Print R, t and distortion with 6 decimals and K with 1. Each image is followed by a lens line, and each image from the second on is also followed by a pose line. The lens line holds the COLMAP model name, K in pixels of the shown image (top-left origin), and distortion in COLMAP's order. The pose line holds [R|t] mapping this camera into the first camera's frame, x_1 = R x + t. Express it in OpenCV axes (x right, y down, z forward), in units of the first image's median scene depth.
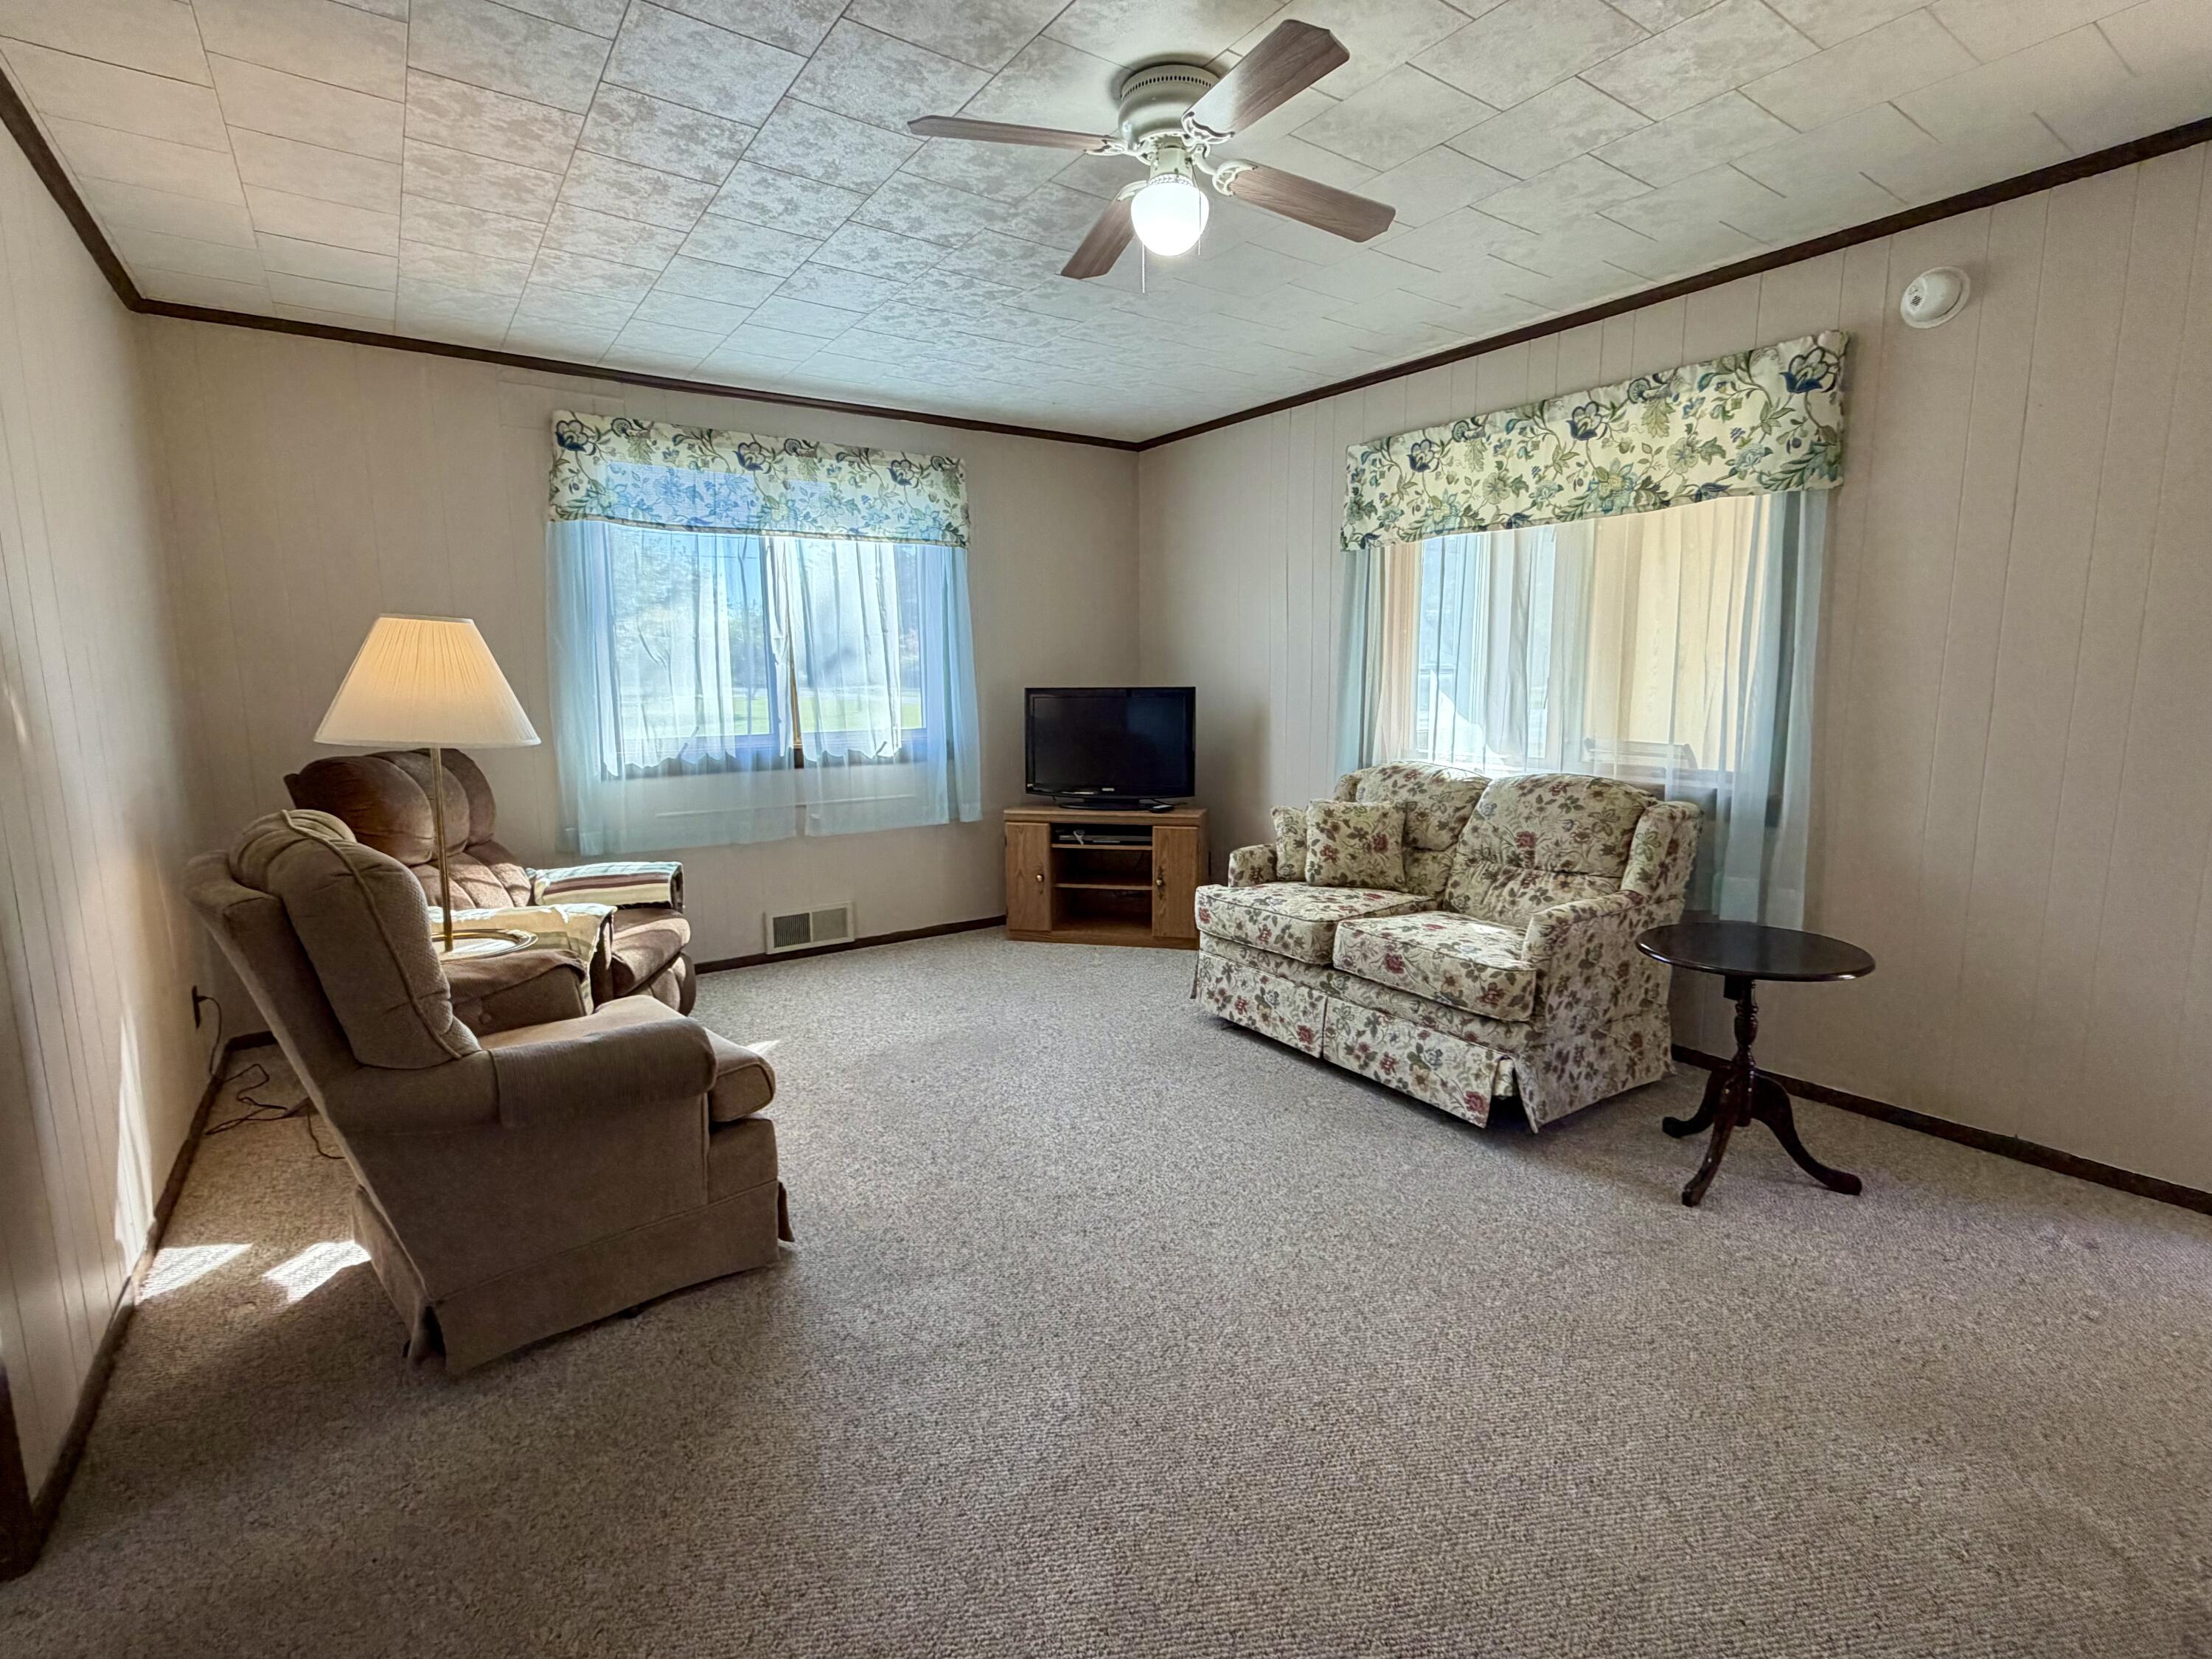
lens RADIAL K [[1030.1, 0, 1098.0], [0, 1030.1, 826.6], [0, 0, 1]] dist [0.001468, 0.000078]
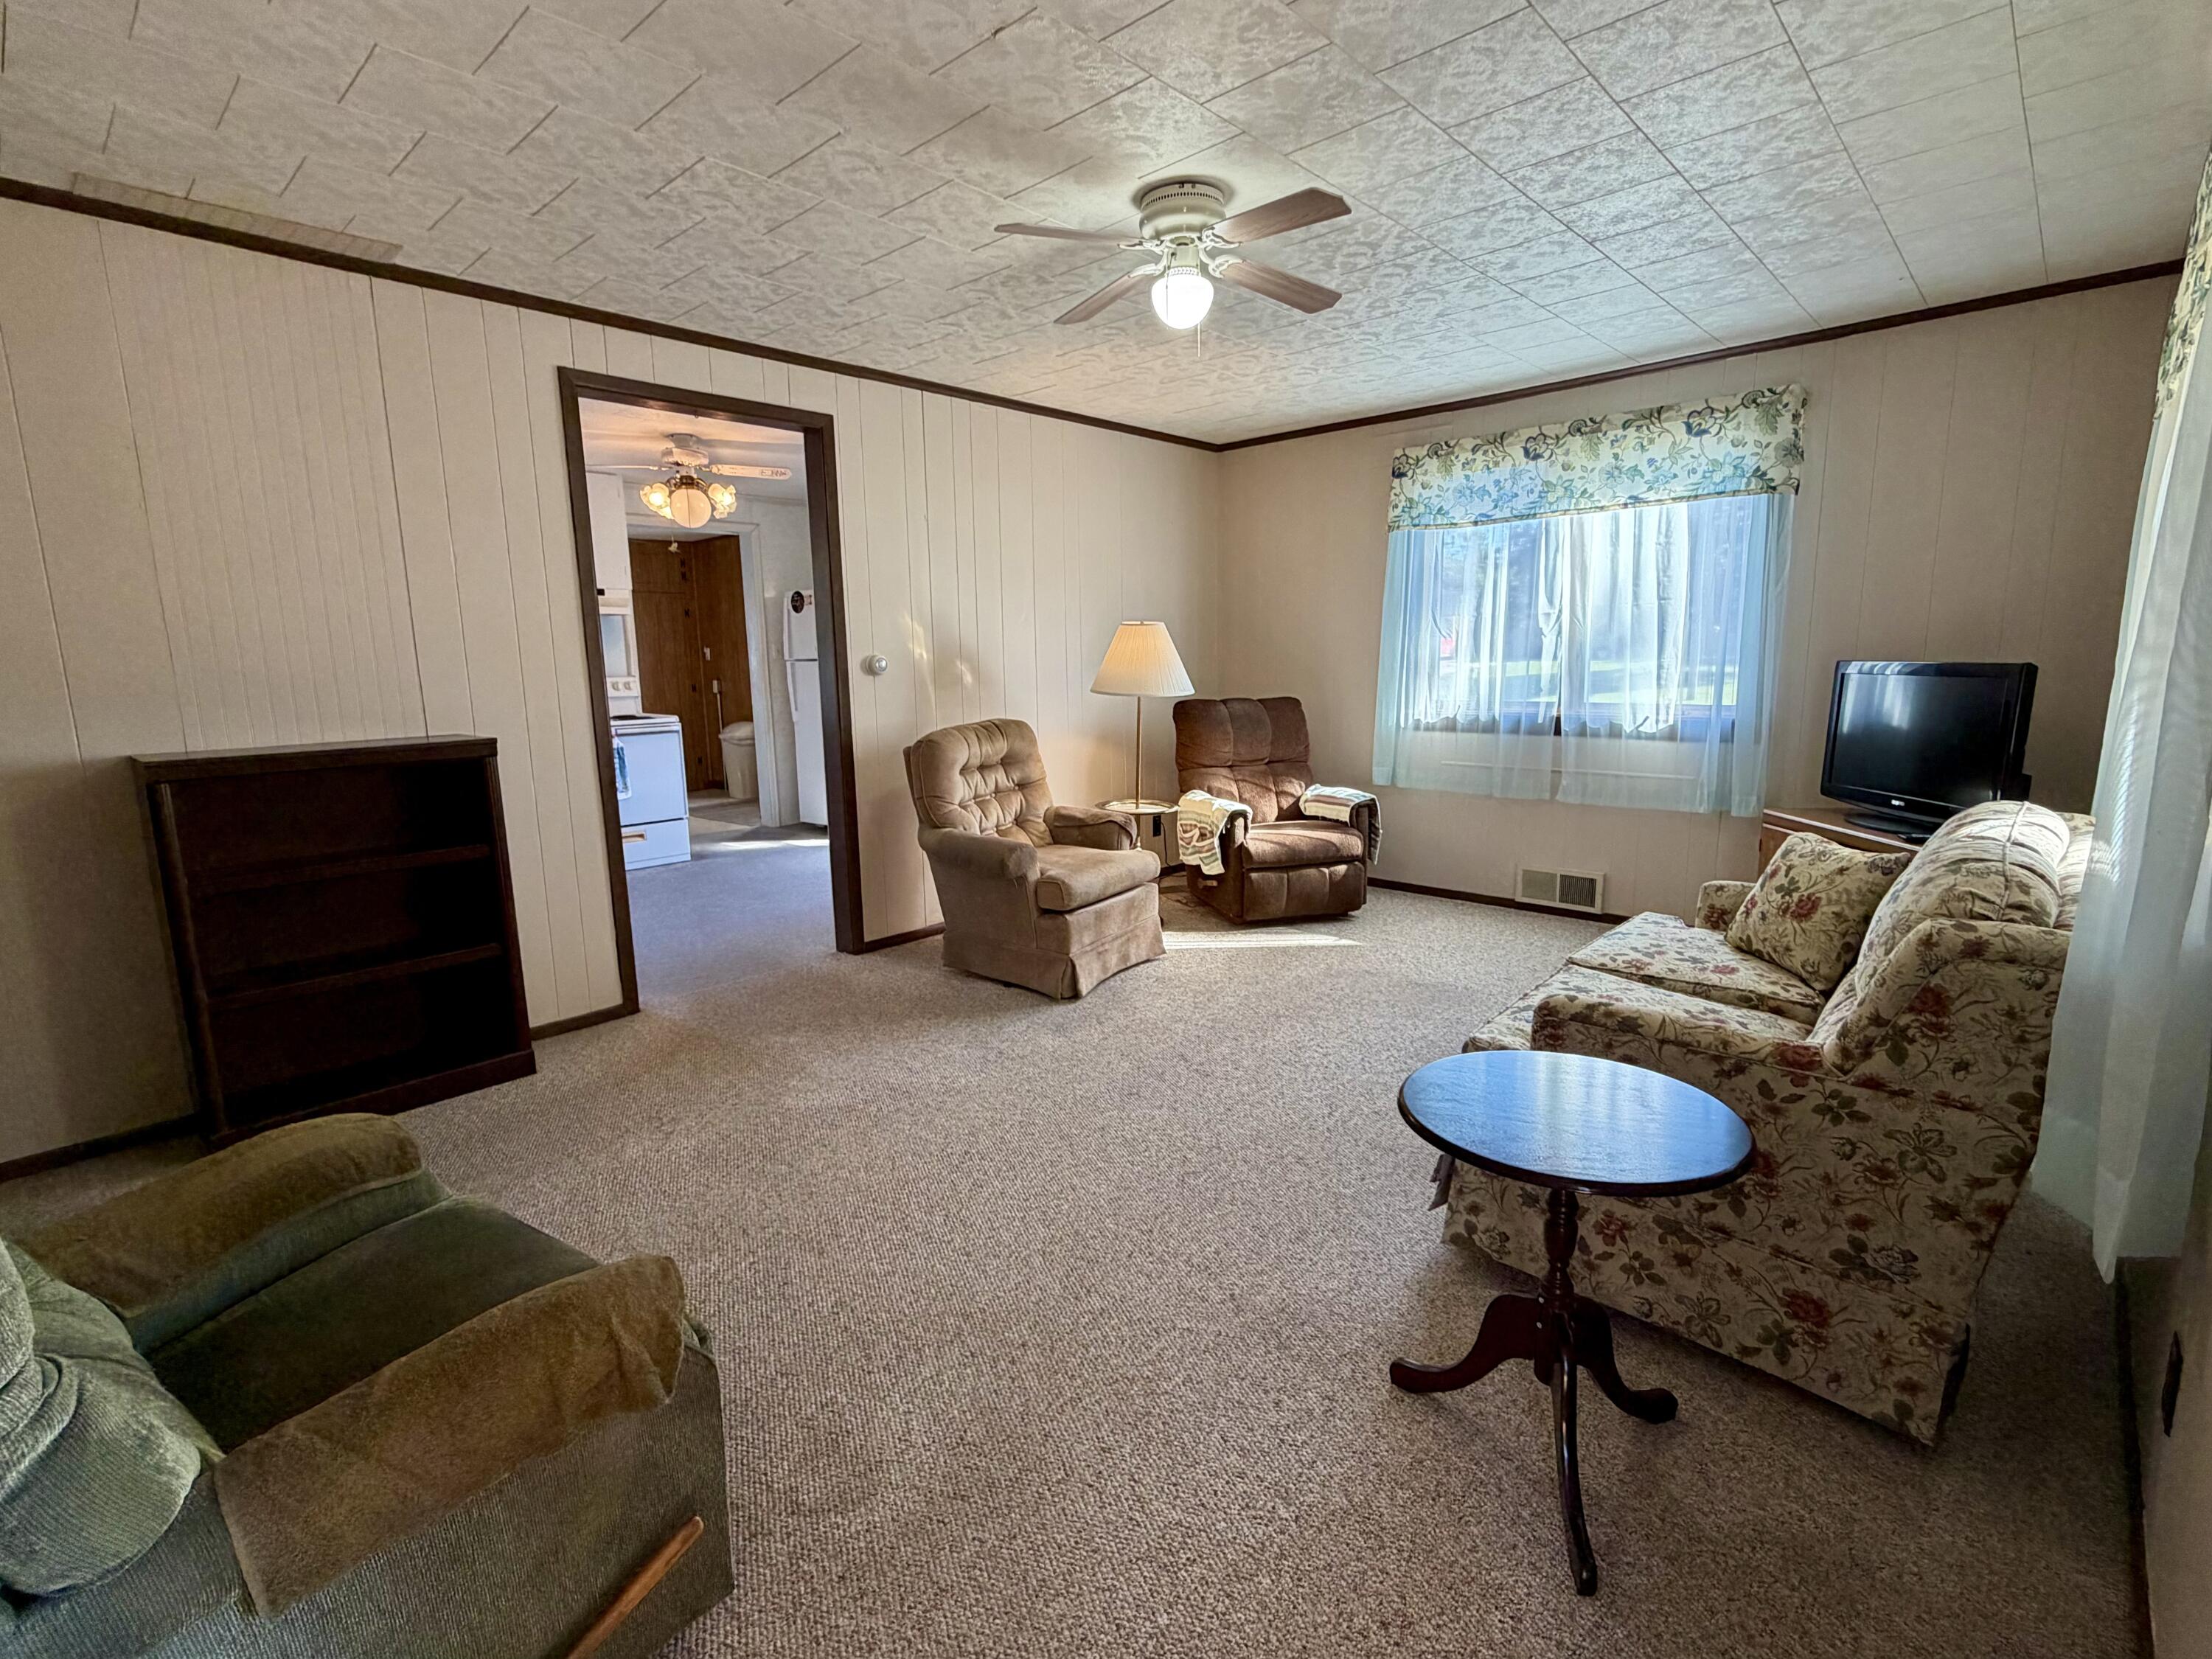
lens RADIAL K [[1030.1, 0, 1110.9], [0, 1030.1, 825.4], [0, 0, 1]] dist [0.001468, 0.000078]
pose [[0.211918, 0.167911, -0.962755, 0.848946], [-0.125672, 0.981633, 0.143541, -0.079128], [0.969174, 0.090572, 0.229127, 0.423569]]
